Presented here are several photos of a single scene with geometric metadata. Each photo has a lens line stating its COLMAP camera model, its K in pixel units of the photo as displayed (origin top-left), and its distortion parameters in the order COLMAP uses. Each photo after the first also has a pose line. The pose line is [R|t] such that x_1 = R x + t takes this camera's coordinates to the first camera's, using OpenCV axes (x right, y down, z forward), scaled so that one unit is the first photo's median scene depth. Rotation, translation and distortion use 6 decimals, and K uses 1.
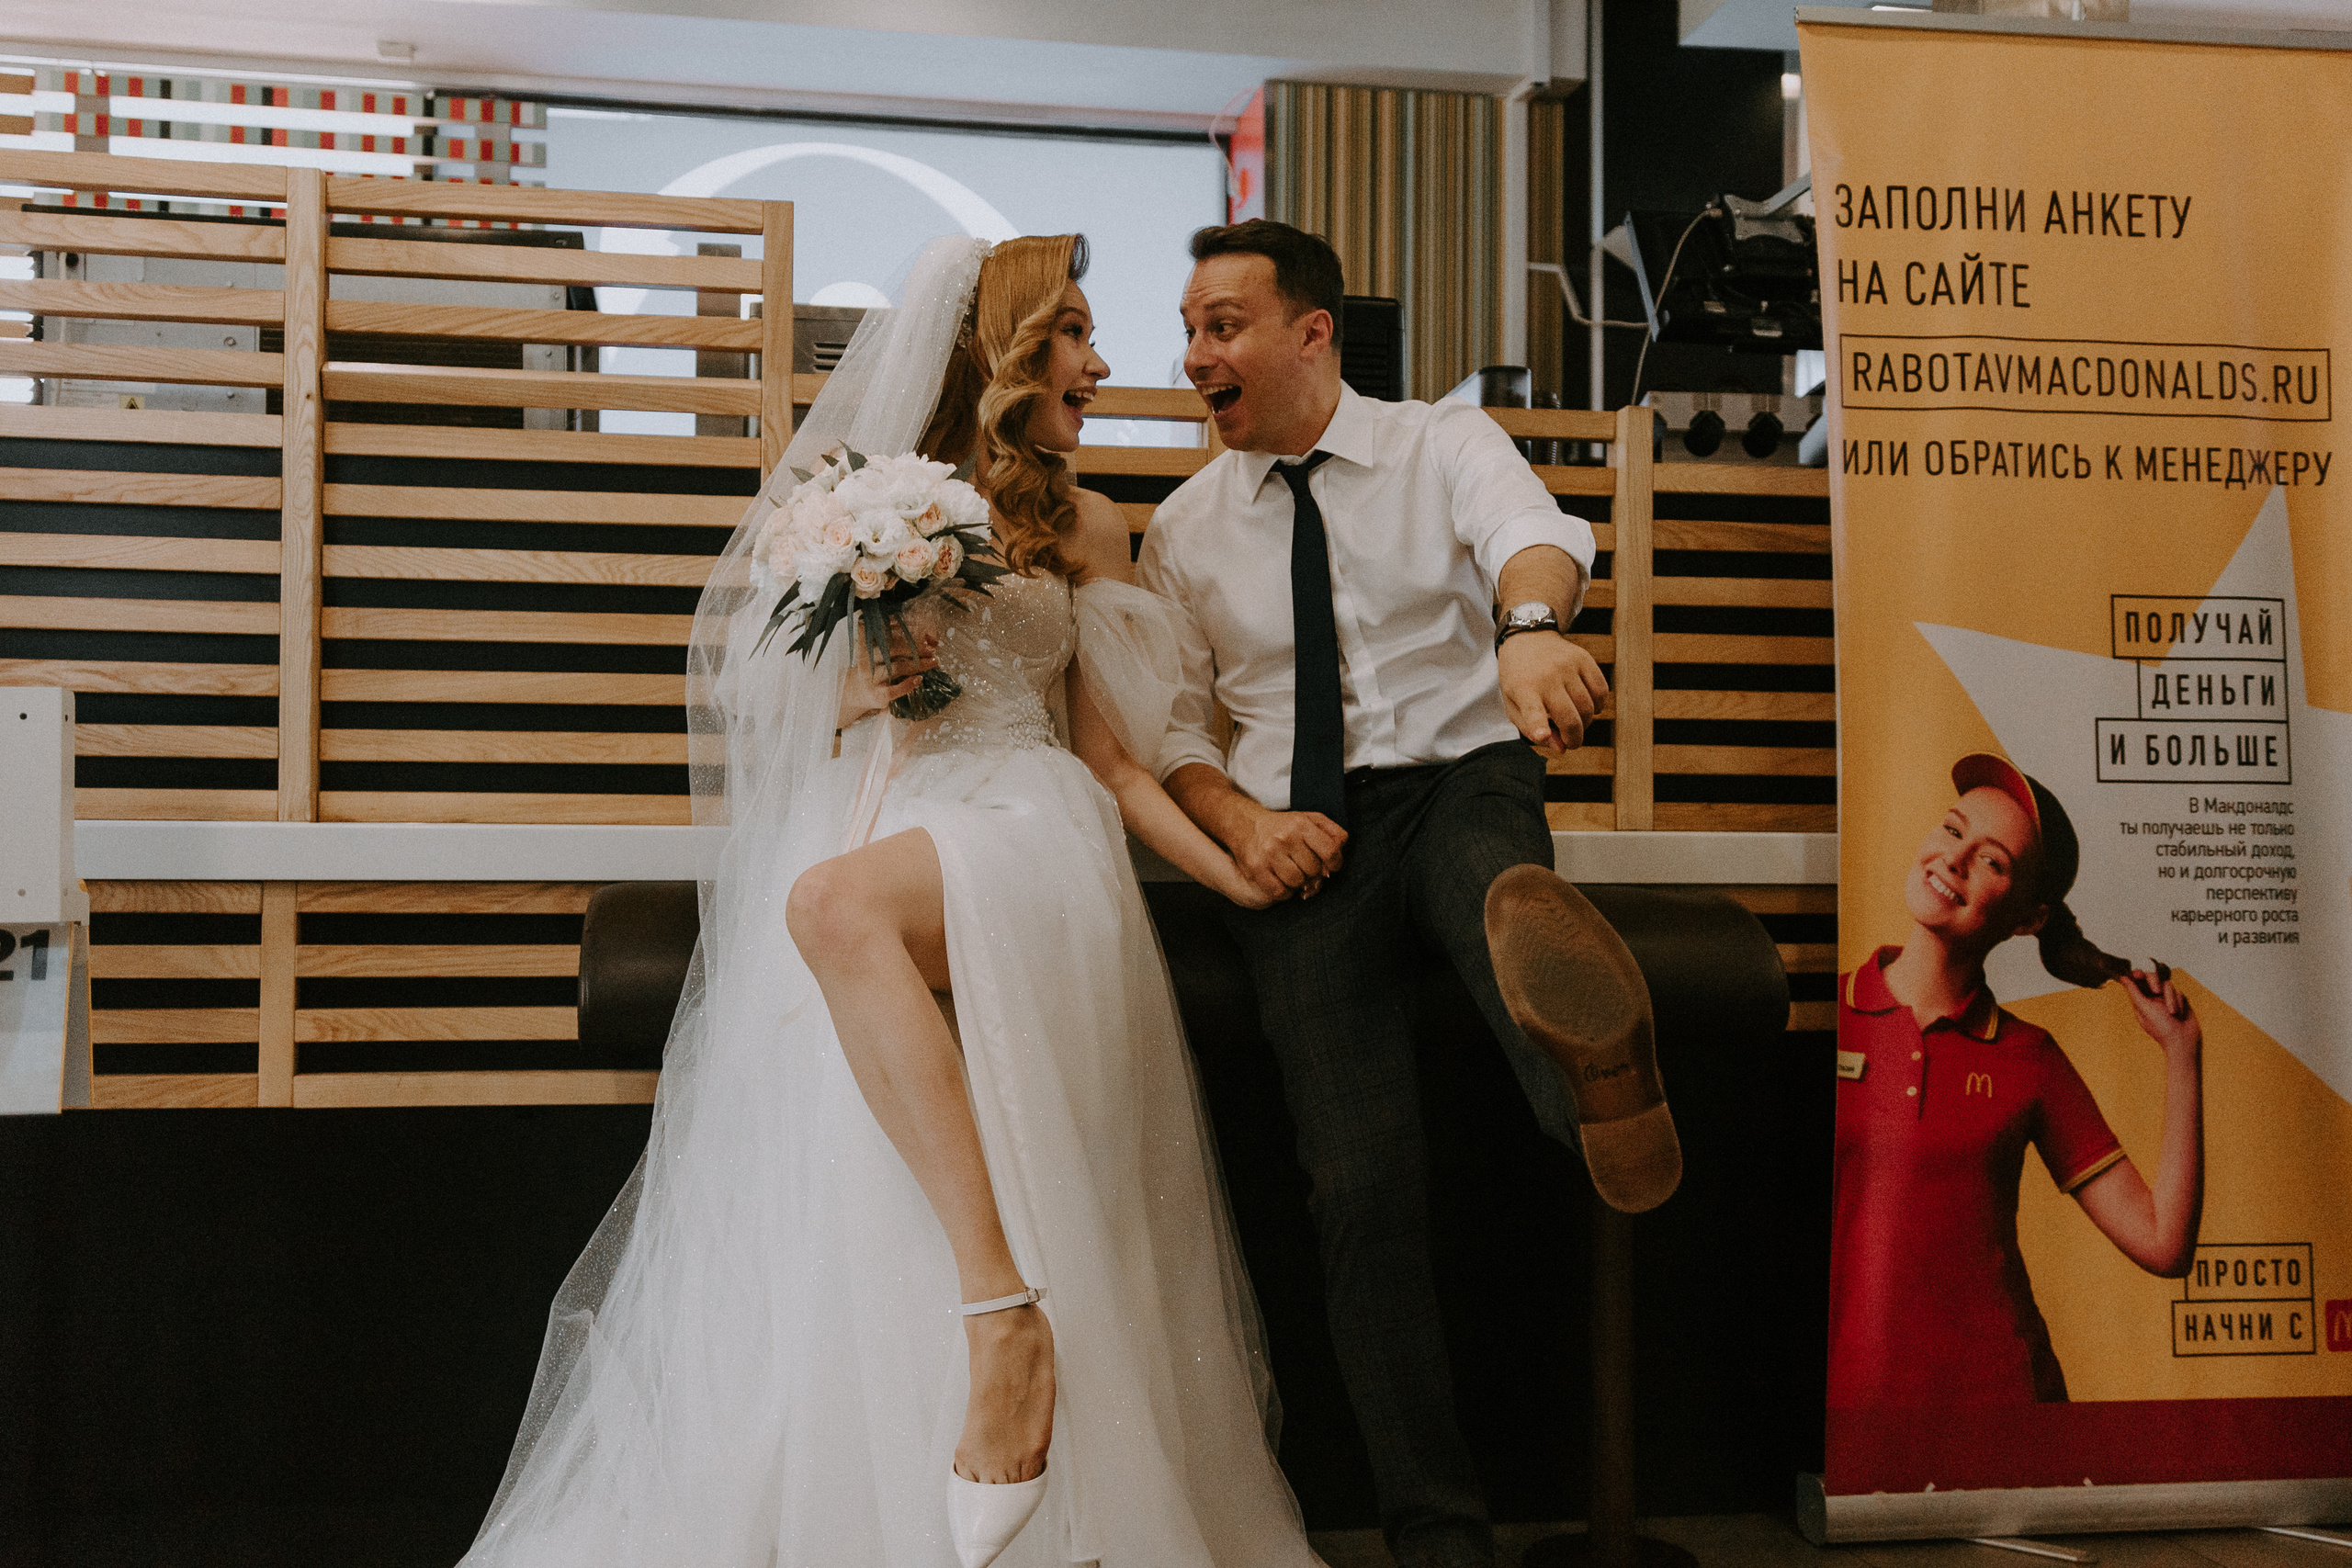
lens RADIAL K [[2332.3, 0, 1166.6], [0, 2332.3, 777.8], [0, 0, 1]] dist [0.023206, 0.000000]
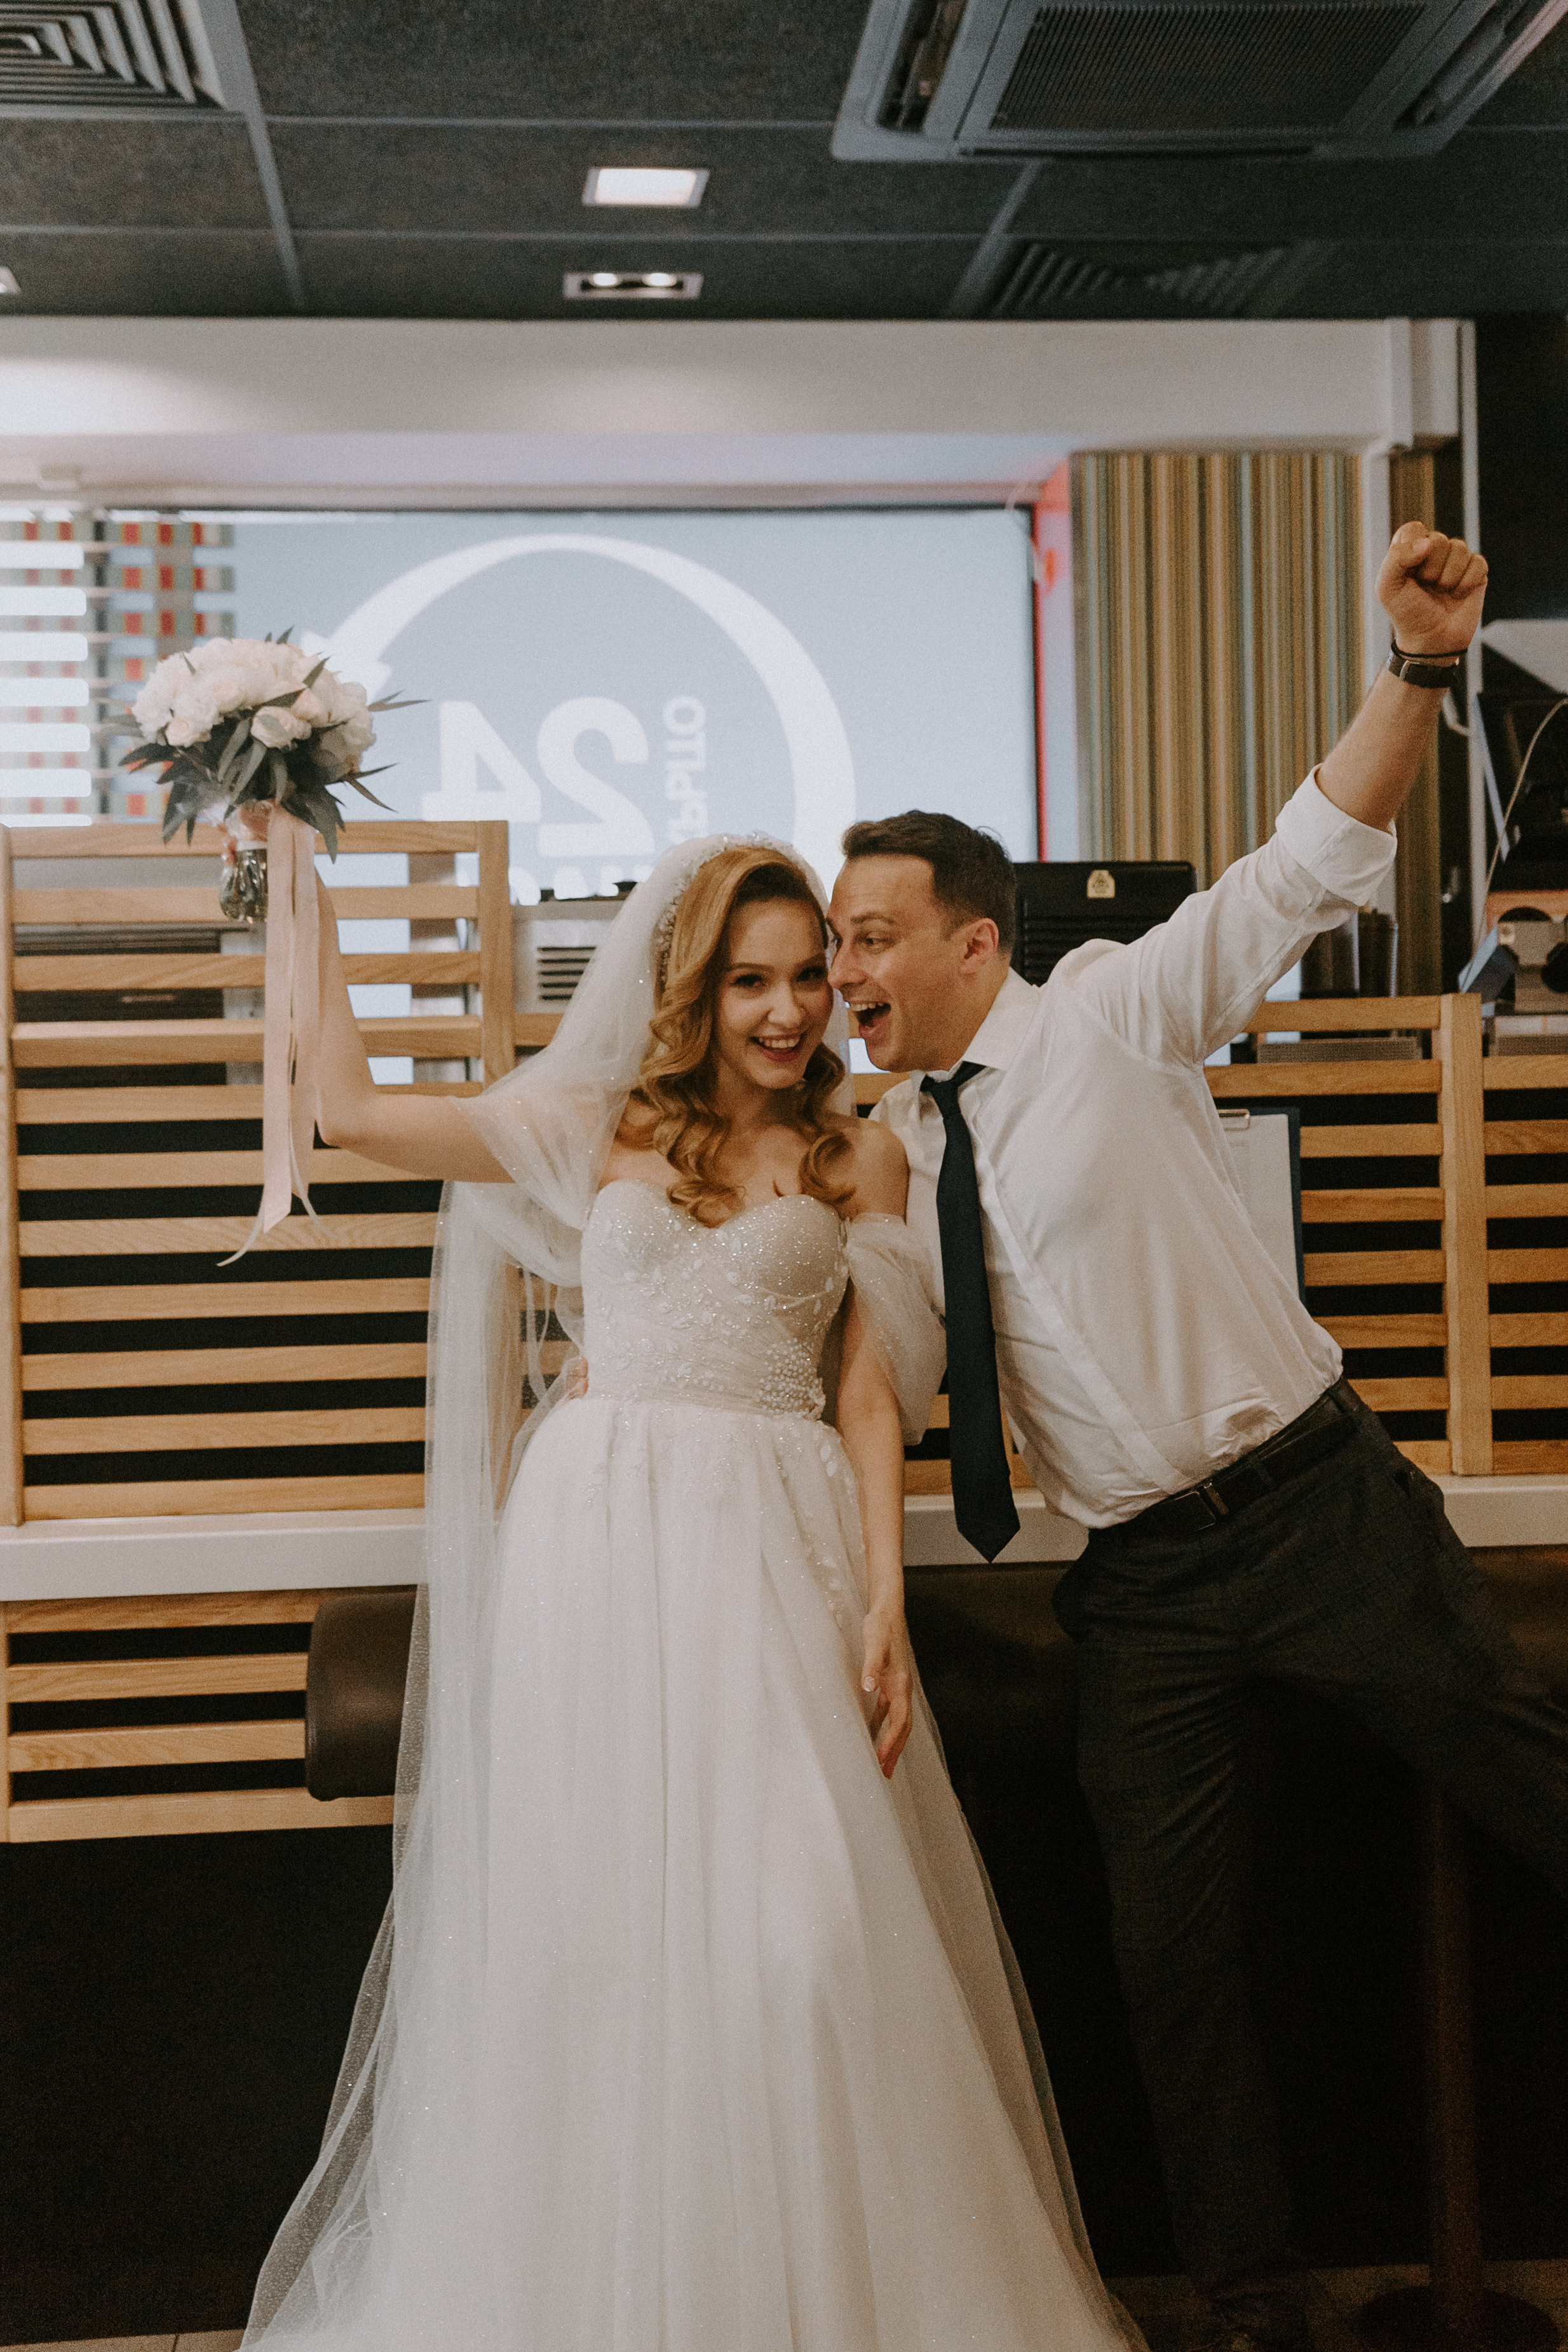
lens RADIAL K [[2934.6, 0, 789.2], [0, 2934.6, 1164.8], [0, 0, 1]] dist [0.072401, 0.000000]
pose [[0.996398, -0.027206, -0.080323, 0.030882], [0.029407, 0.999220, 0.026347, -0.113673], [0.079544, -0.028614, 0.996421, -0.112488]]
